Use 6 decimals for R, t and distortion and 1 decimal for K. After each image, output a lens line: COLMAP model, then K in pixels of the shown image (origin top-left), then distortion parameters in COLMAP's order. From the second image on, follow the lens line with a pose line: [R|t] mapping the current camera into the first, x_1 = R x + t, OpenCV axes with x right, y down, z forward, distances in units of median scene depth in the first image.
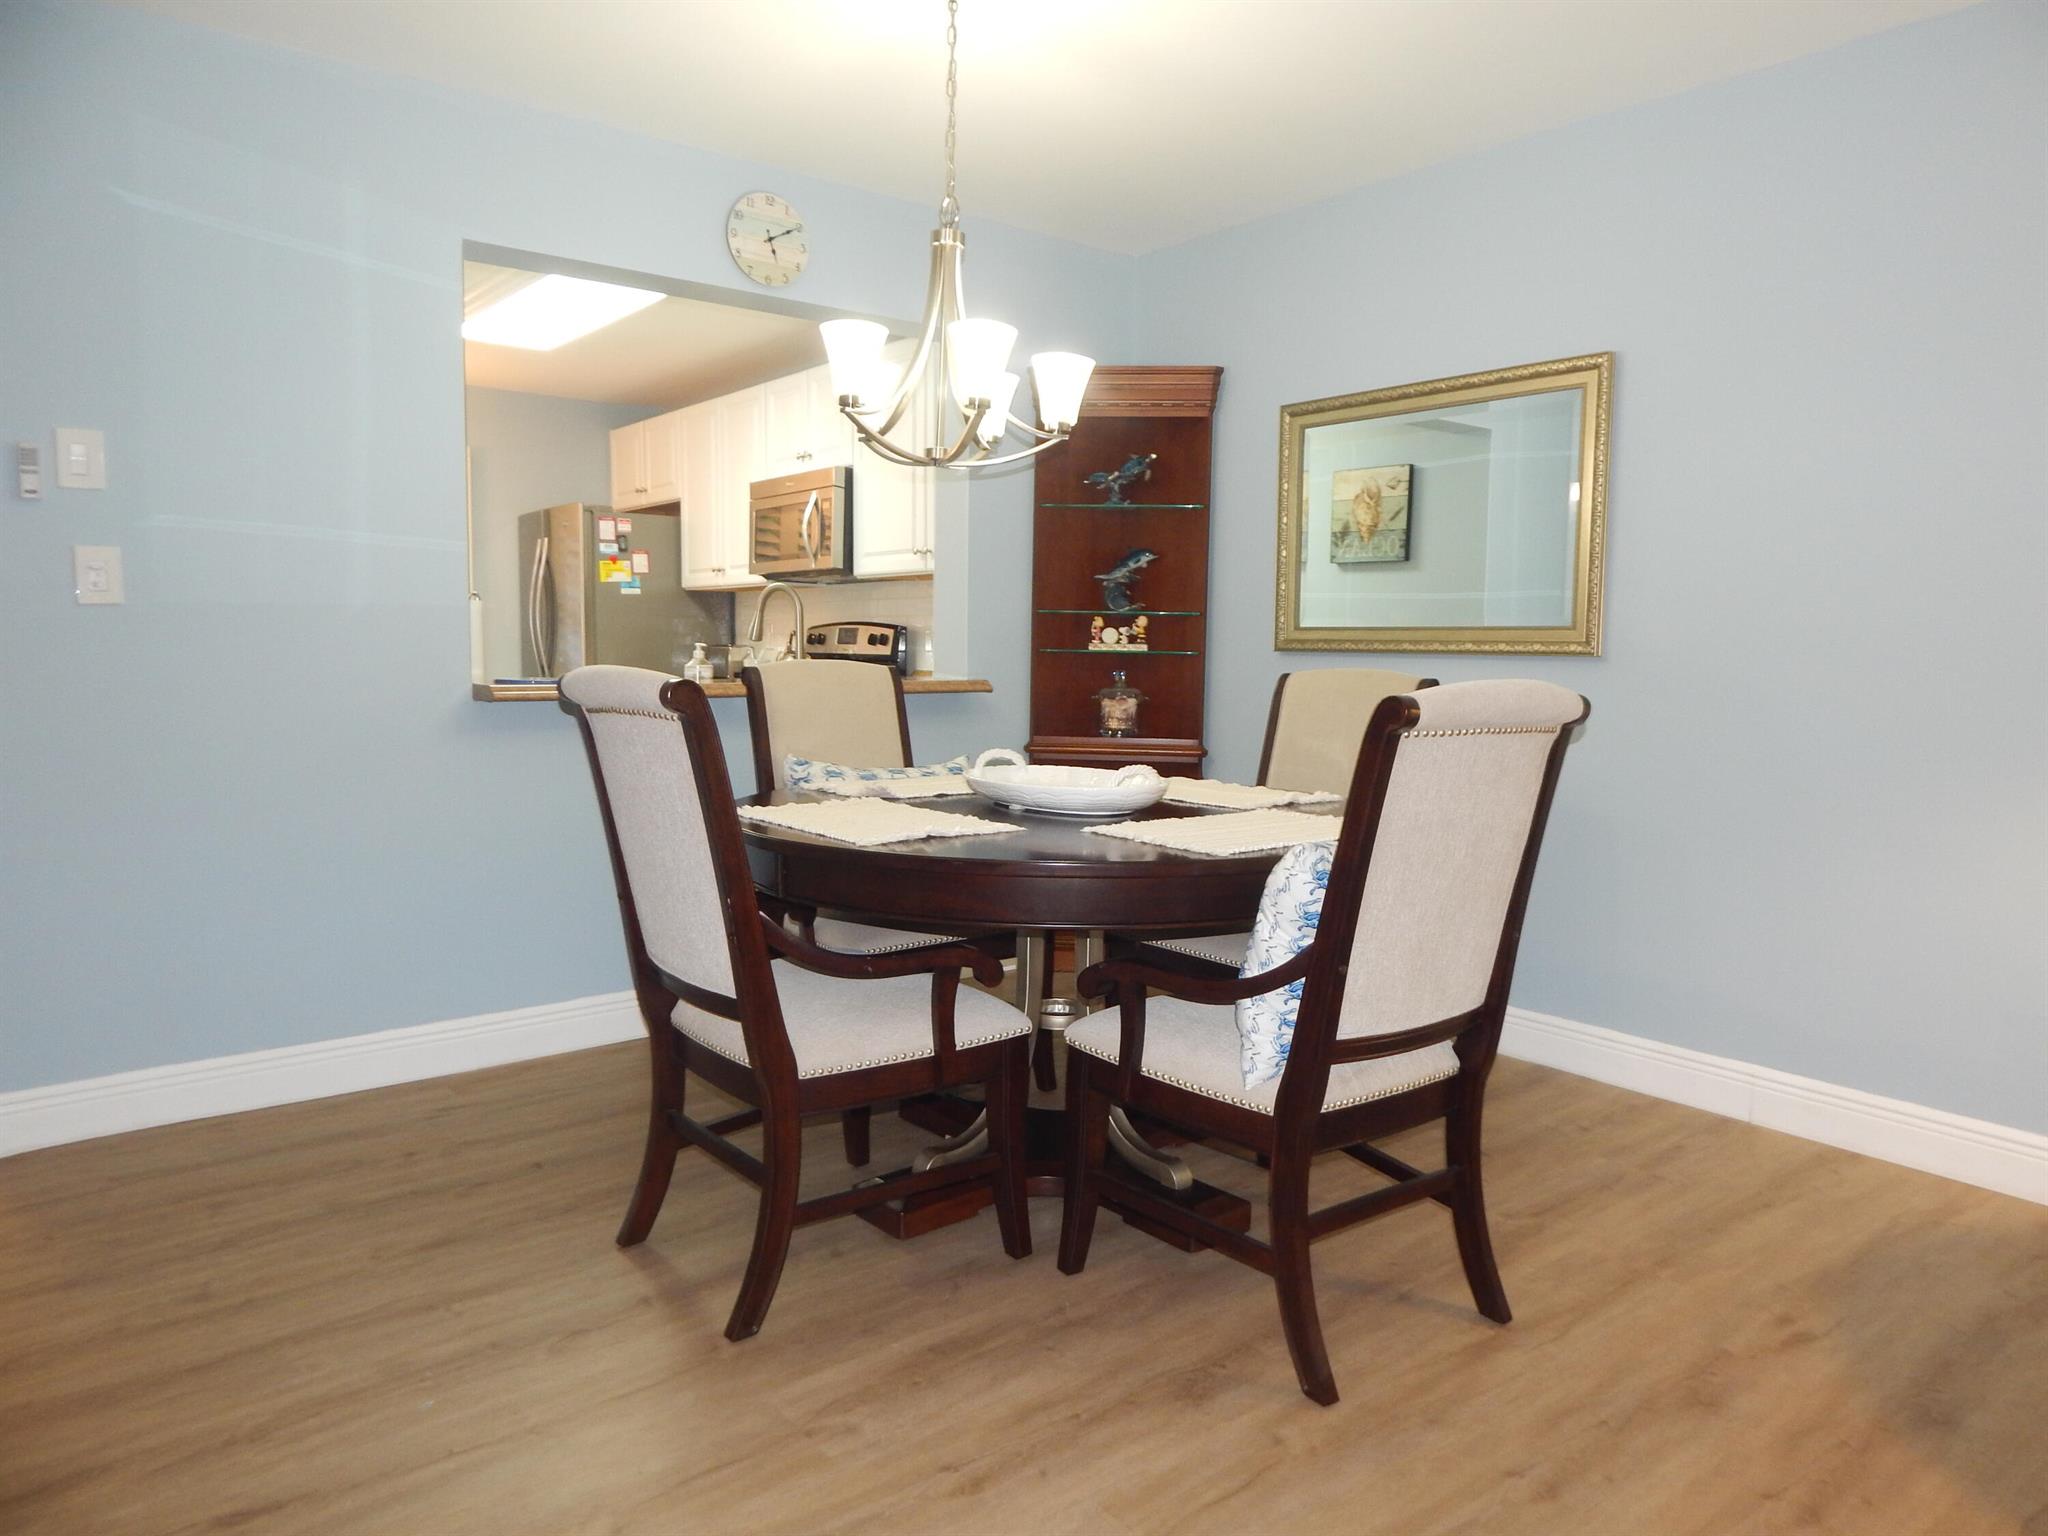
lens RADIAL K [[1347.7, 0, 1019.5], [0, 1347.7, 765.0], [0, 0, 1]] dist [-0.004428, 0.001128]
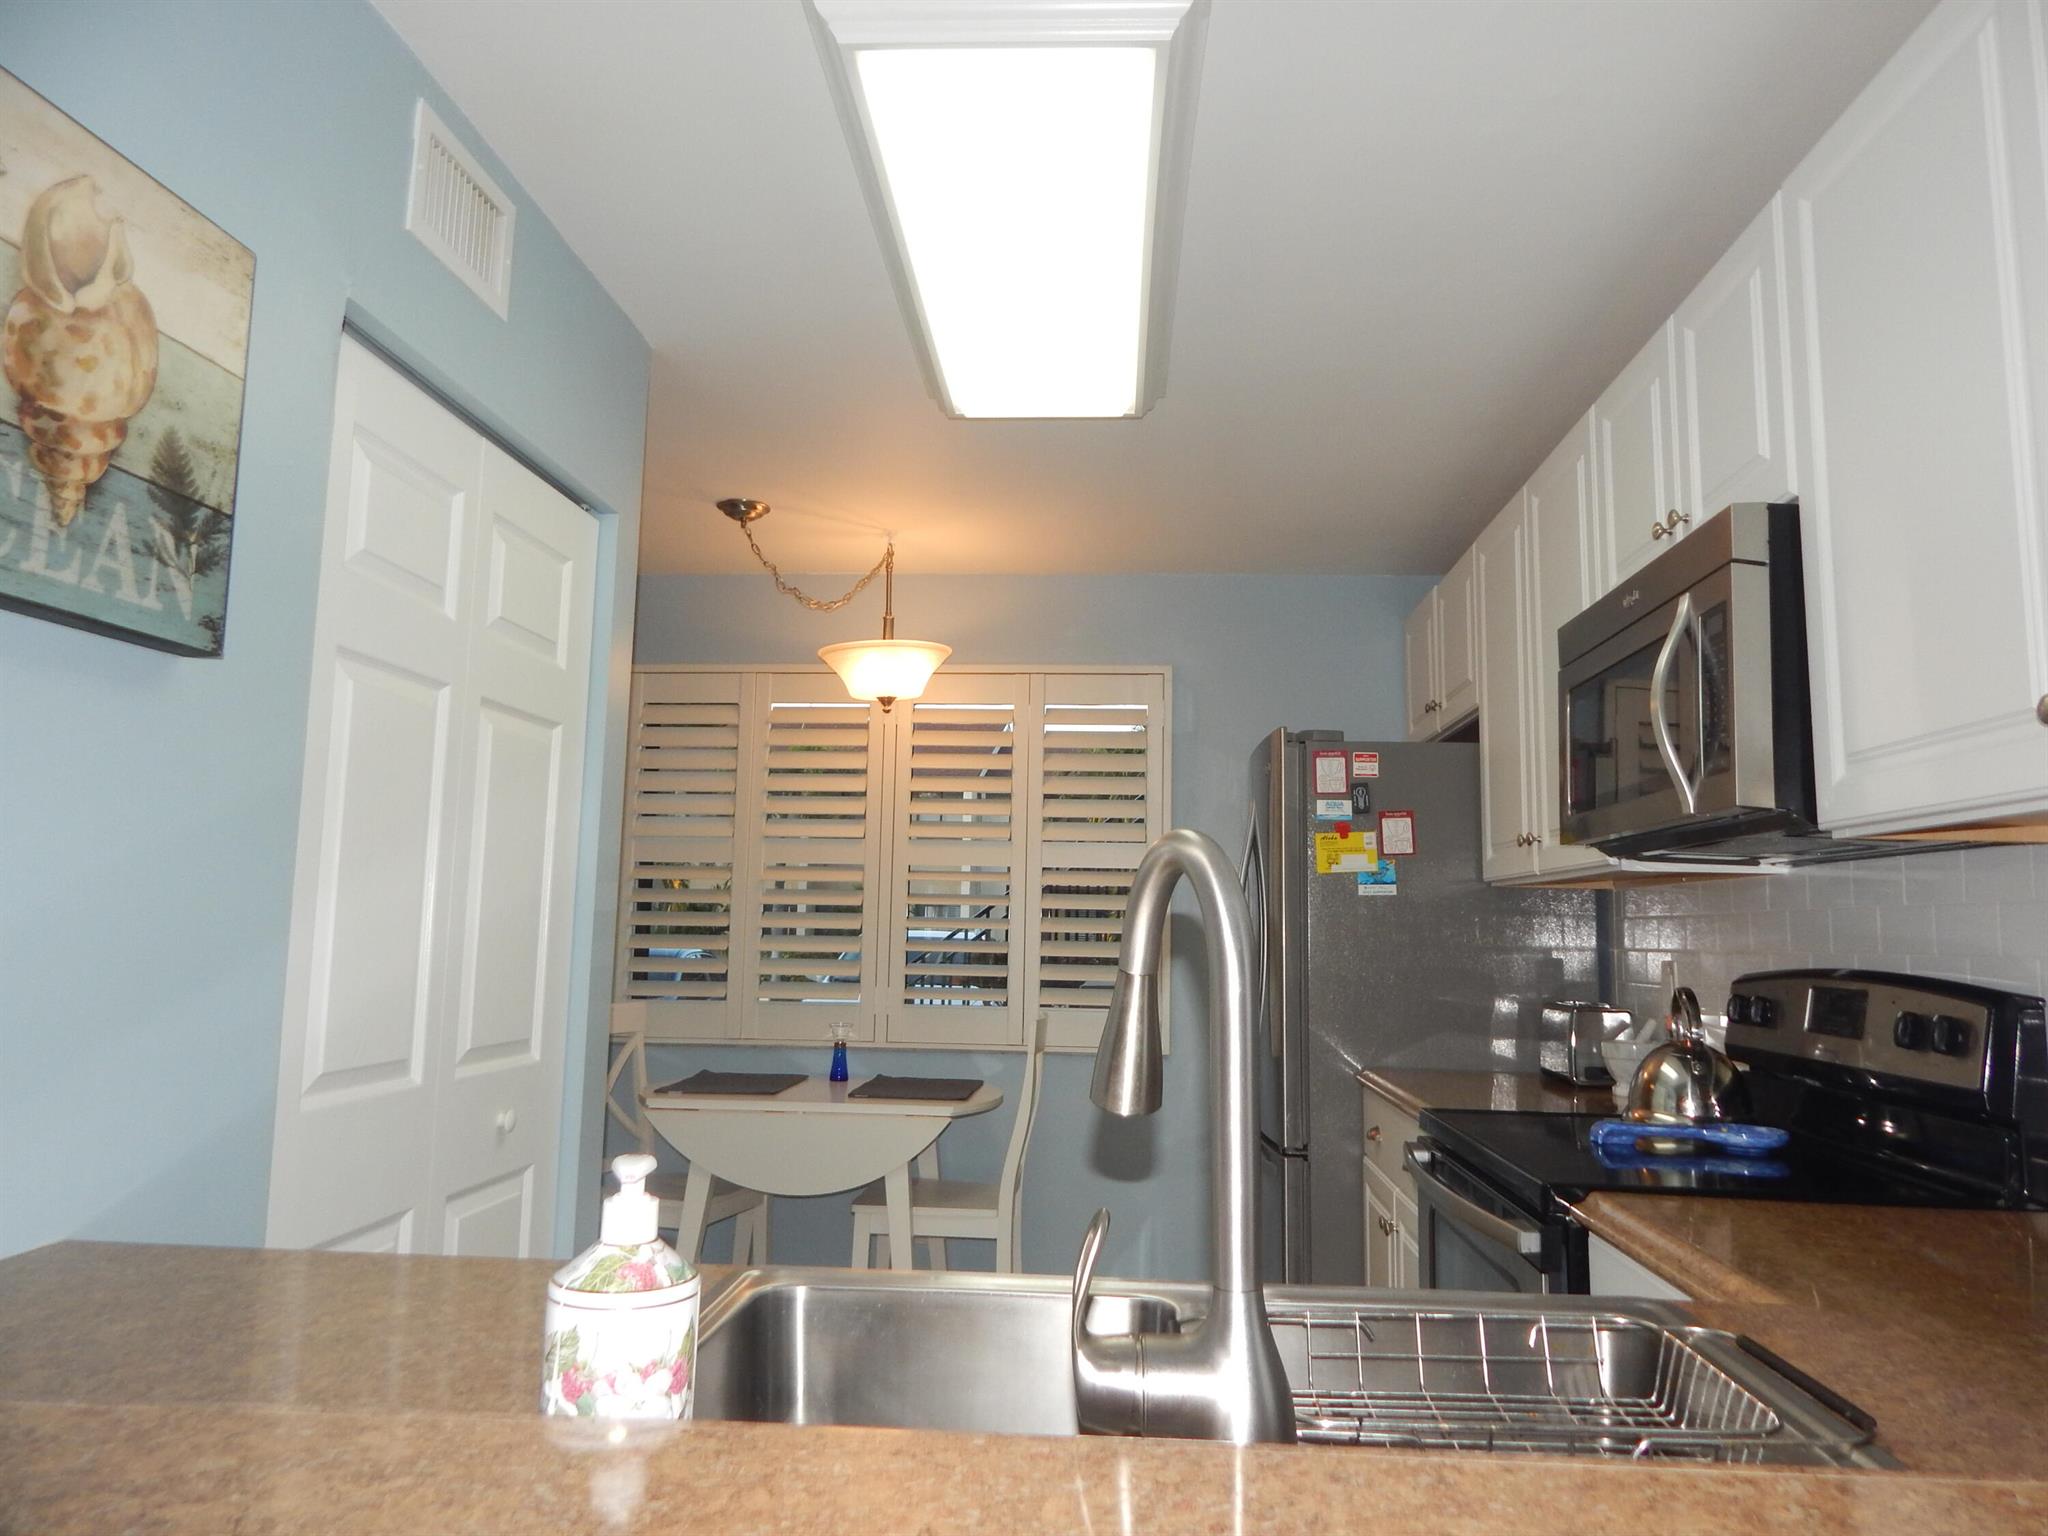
lens RADIAL K [[1347.7, 0, 1027.3], [0, 1347.7, 760.2], [0, 0, 1]] dist [-0.004428, 0.001128]
pose [[0.735895, -0.079852, -0.672370, -0.039377], [-0.072711, 0.977959, -0.195726, -0.068688], [0.673180, 0.192923, 0.713869, 0.544251]]
